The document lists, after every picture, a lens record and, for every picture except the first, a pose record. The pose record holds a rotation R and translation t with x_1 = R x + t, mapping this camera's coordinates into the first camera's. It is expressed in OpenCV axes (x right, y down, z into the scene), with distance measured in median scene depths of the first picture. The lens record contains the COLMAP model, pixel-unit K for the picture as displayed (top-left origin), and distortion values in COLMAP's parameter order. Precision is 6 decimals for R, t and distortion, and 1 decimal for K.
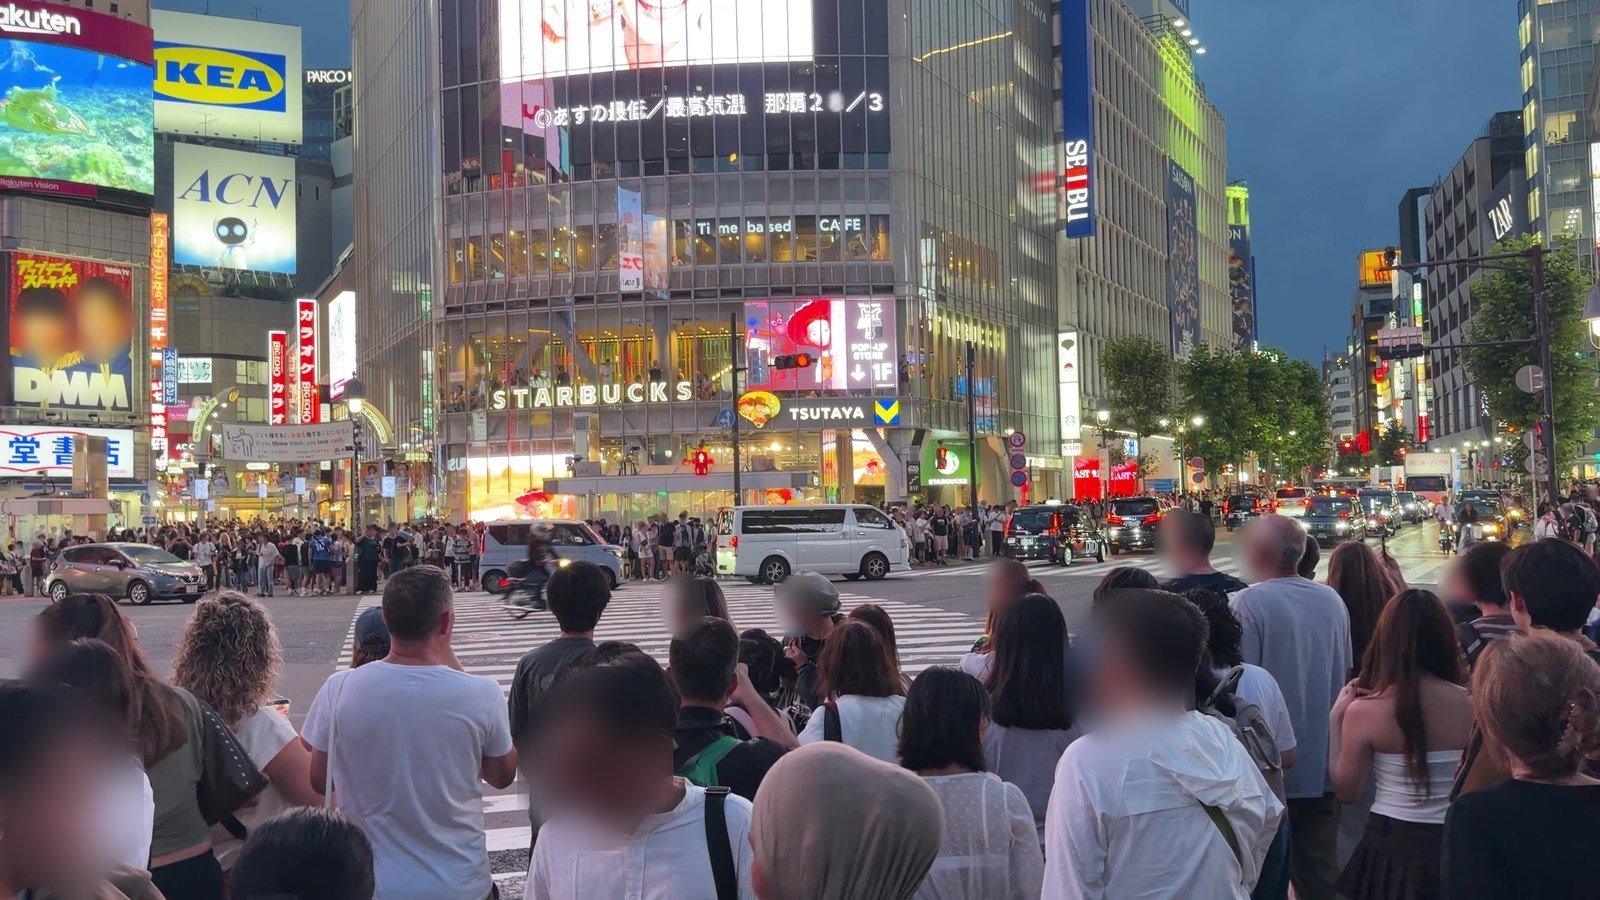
lens RADIAL K [[1303.5, 0, 800.0], [0, 1303.5, 450.0], [0, 0, 1]] dist [0.219717, -0.500626]
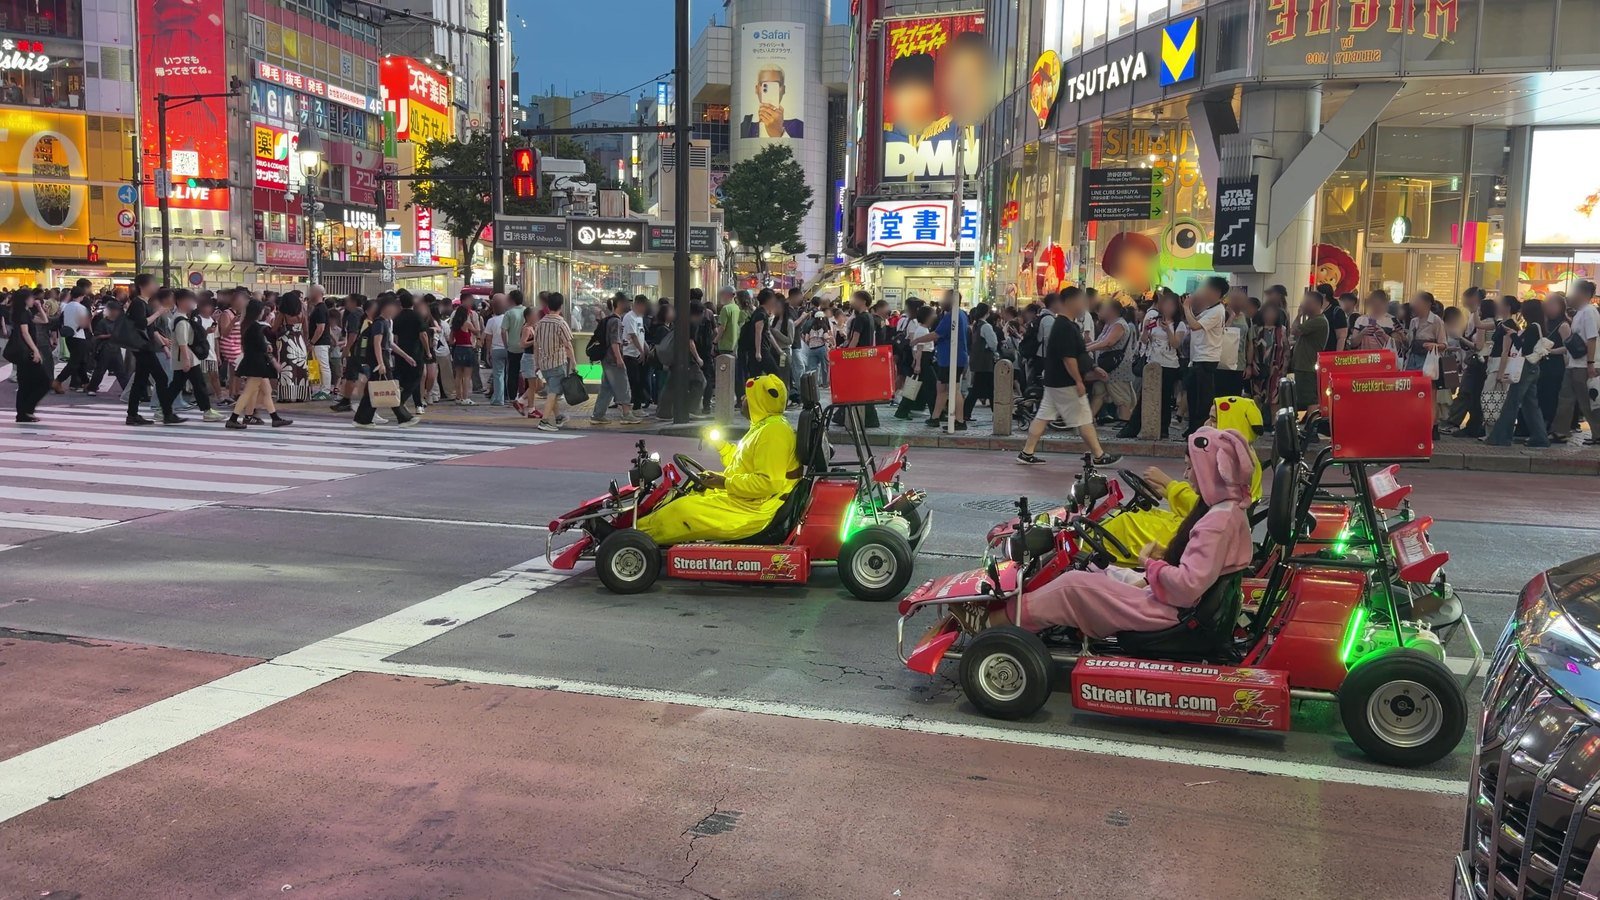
lens RADIAL K [[1323.5, 0, 803.6], [0, 1323.5, 445.1], [0, 0, 1]] dist [0.076055, -0.100392]
pose [[0.195617, 0.127820, -0.972315, 0.396408], [0.026713, 0.990407, 0.135573, 0.026178], [0.980317, -0.052494, 0.190326, 0.720561]]
